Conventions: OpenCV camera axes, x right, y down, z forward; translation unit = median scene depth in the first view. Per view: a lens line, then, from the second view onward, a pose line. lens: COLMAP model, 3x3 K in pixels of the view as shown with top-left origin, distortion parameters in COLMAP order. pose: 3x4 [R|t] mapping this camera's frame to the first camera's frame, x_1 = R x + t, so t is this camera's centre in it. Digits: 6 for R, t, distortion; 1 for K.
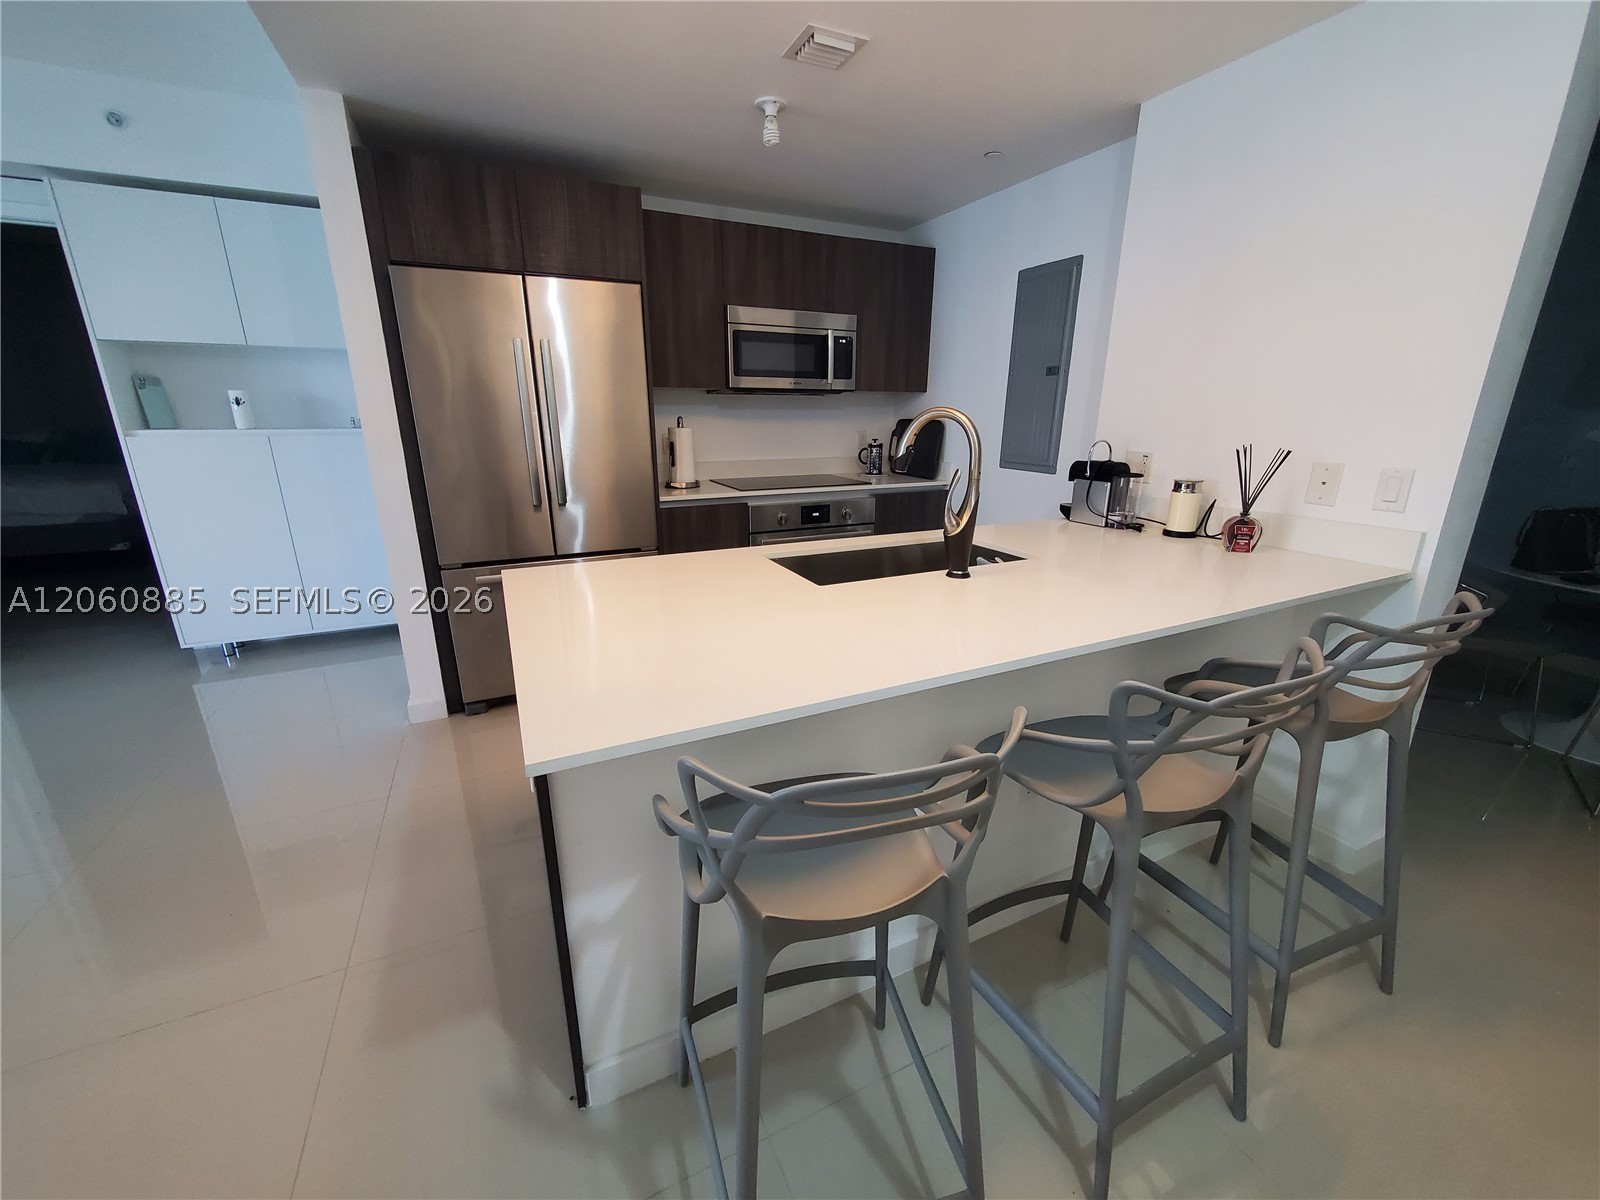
lens RADIAL K [[633.3, 0, 803.0], [0, 633.3, 600.7], [0, 0, 1]] dist [0.001636, 0.000148]
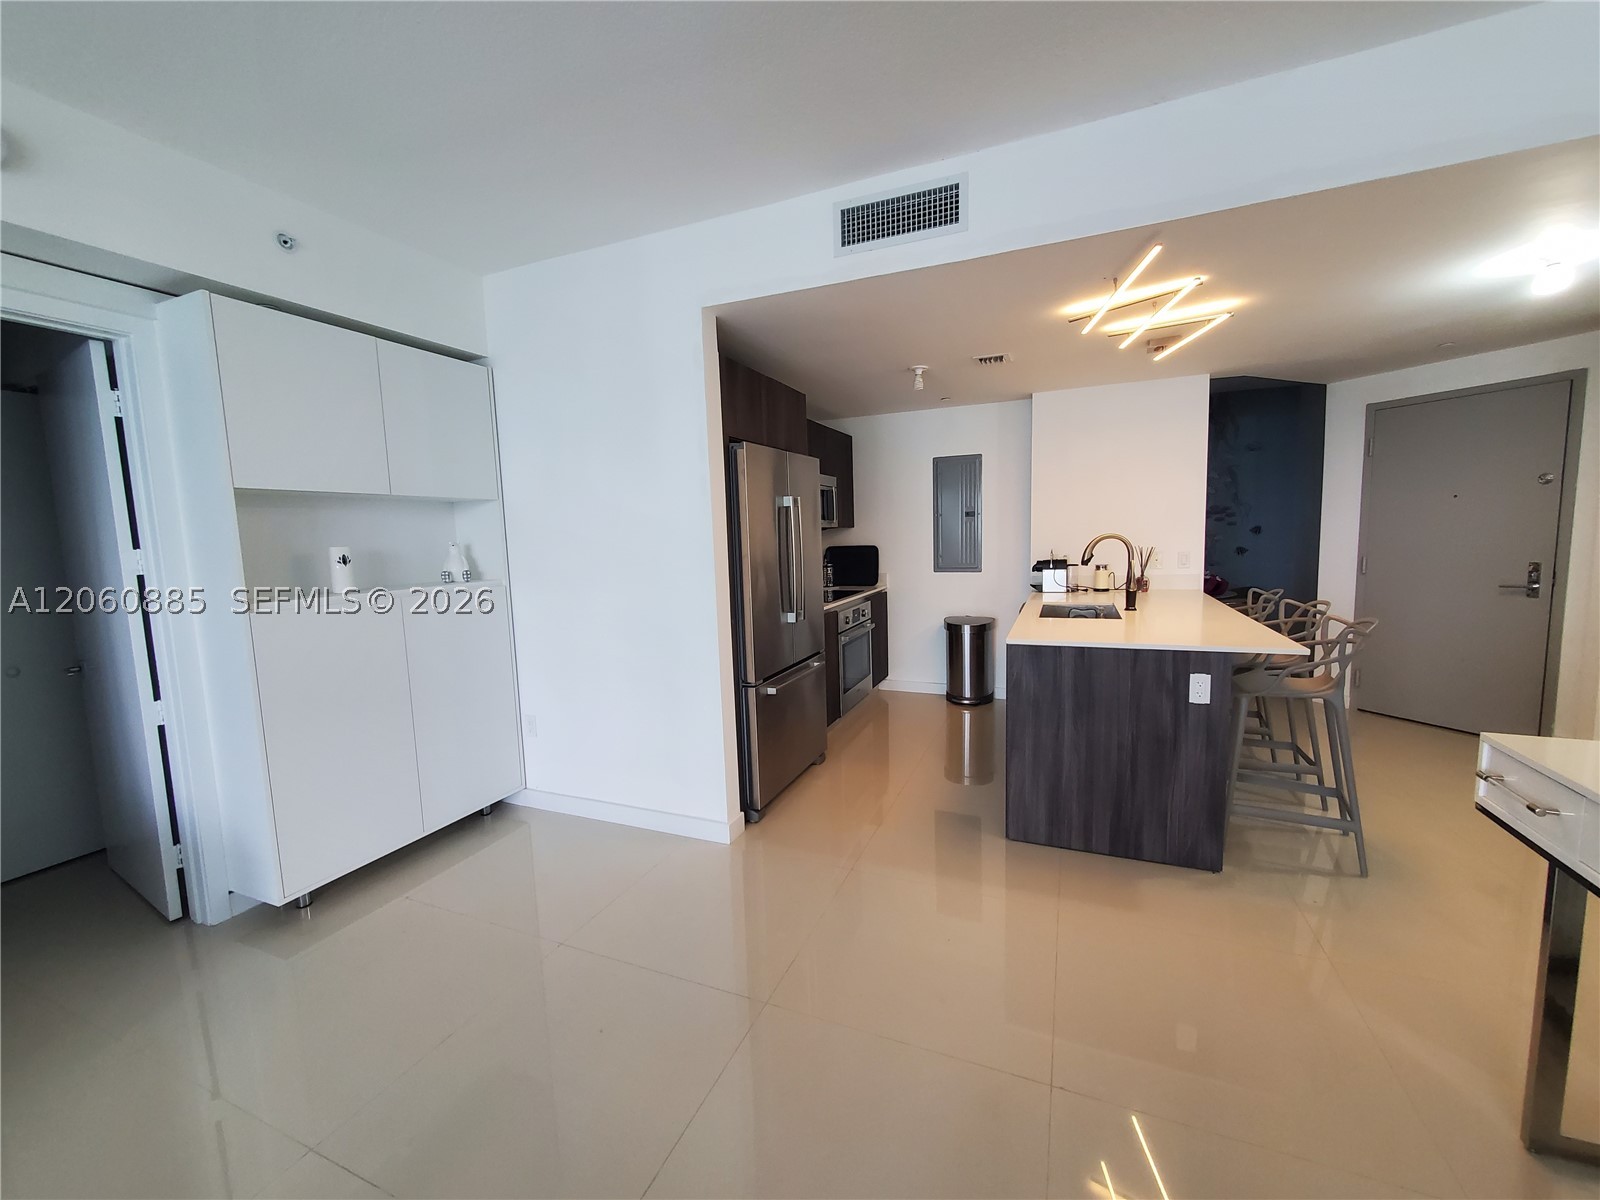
lens RADIAL K [[633.3, 0, 803.0], [0, 633.3, 600.7], [0, 0, 1]] dist [0.001636, 0.000148]
pose [[0.743374, -0.100457, 0.661289, -1.165947], [0.228835, 0.967195, -0.110313, -0.050347], [-0.628514, 0.233330, 0.741976, 0.061236]]
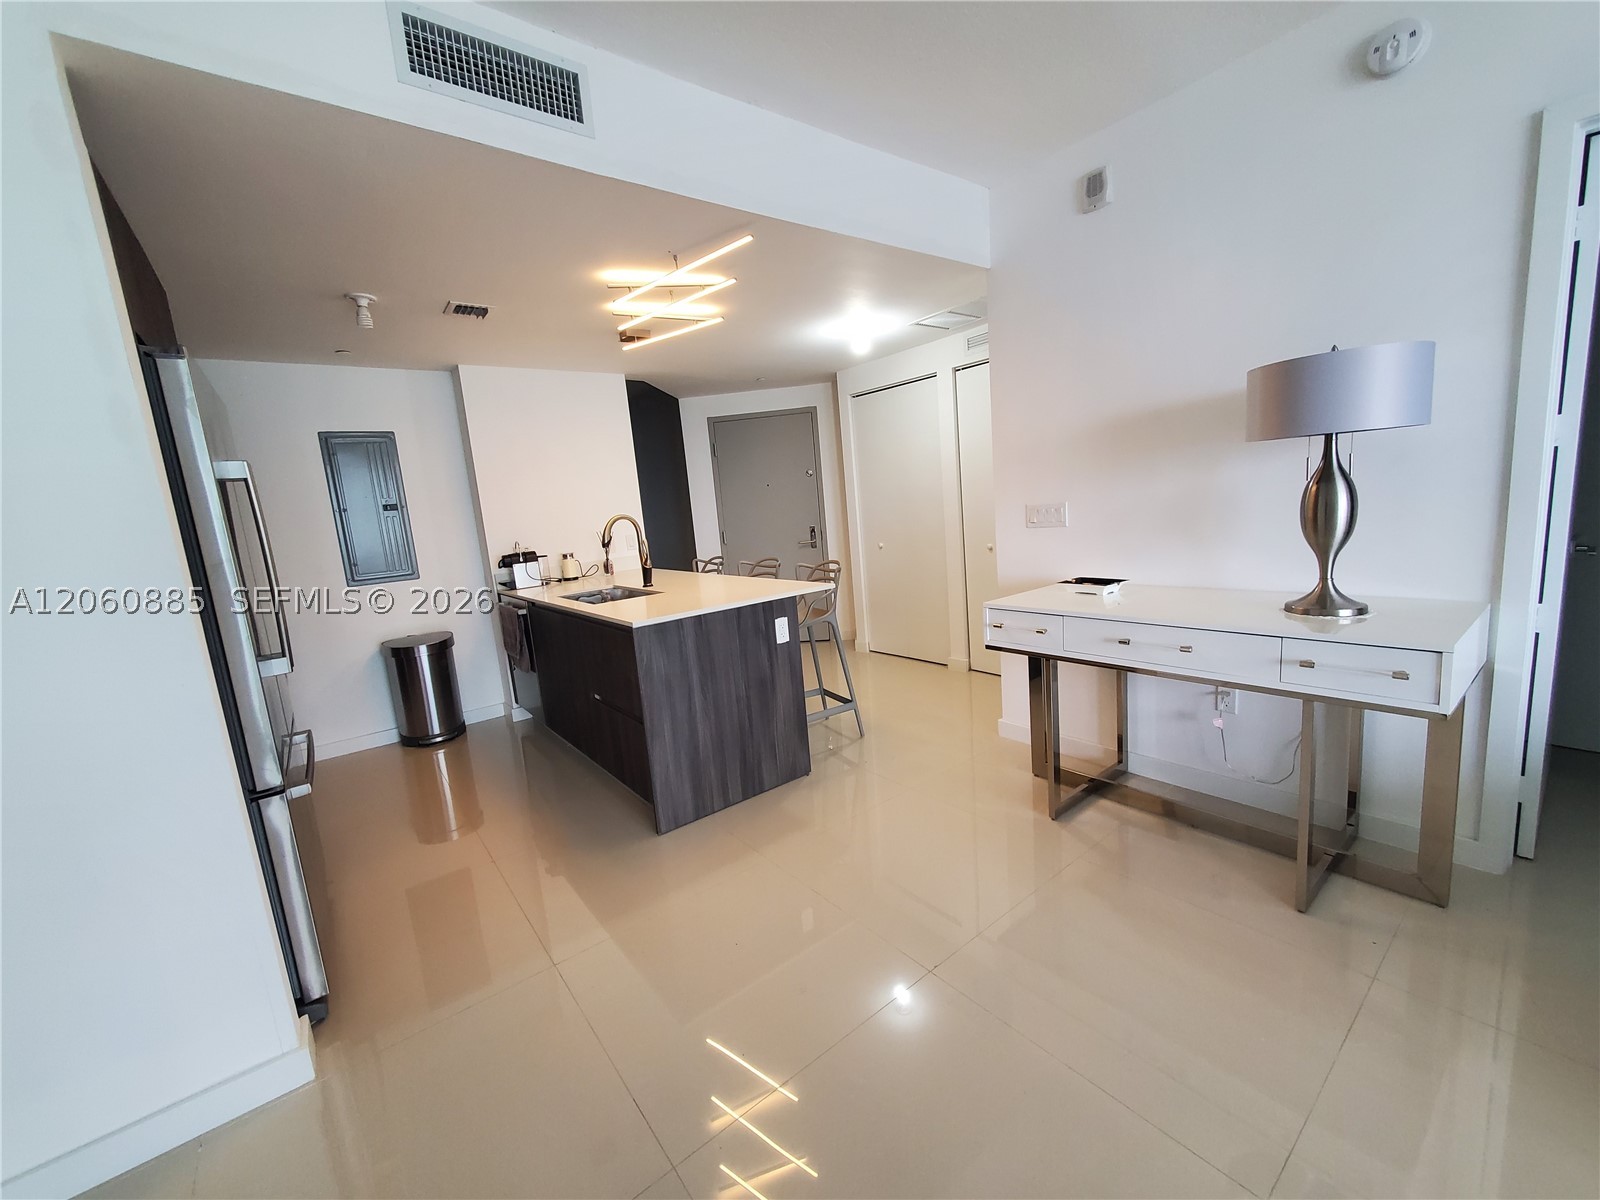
lens RADIAL K [[633.3, 0, 803.0], [0, 633.3, 600.7], [0, 0, 1]] dist [0.001636, 0.000148]
pose [[-0.228144, -0.138486, 0.963728, -1.202816], [0.360593, 0.907425, 0.215759, -0.163705], [-0.904391, 0.396738, -0.157087, 0.516831]]
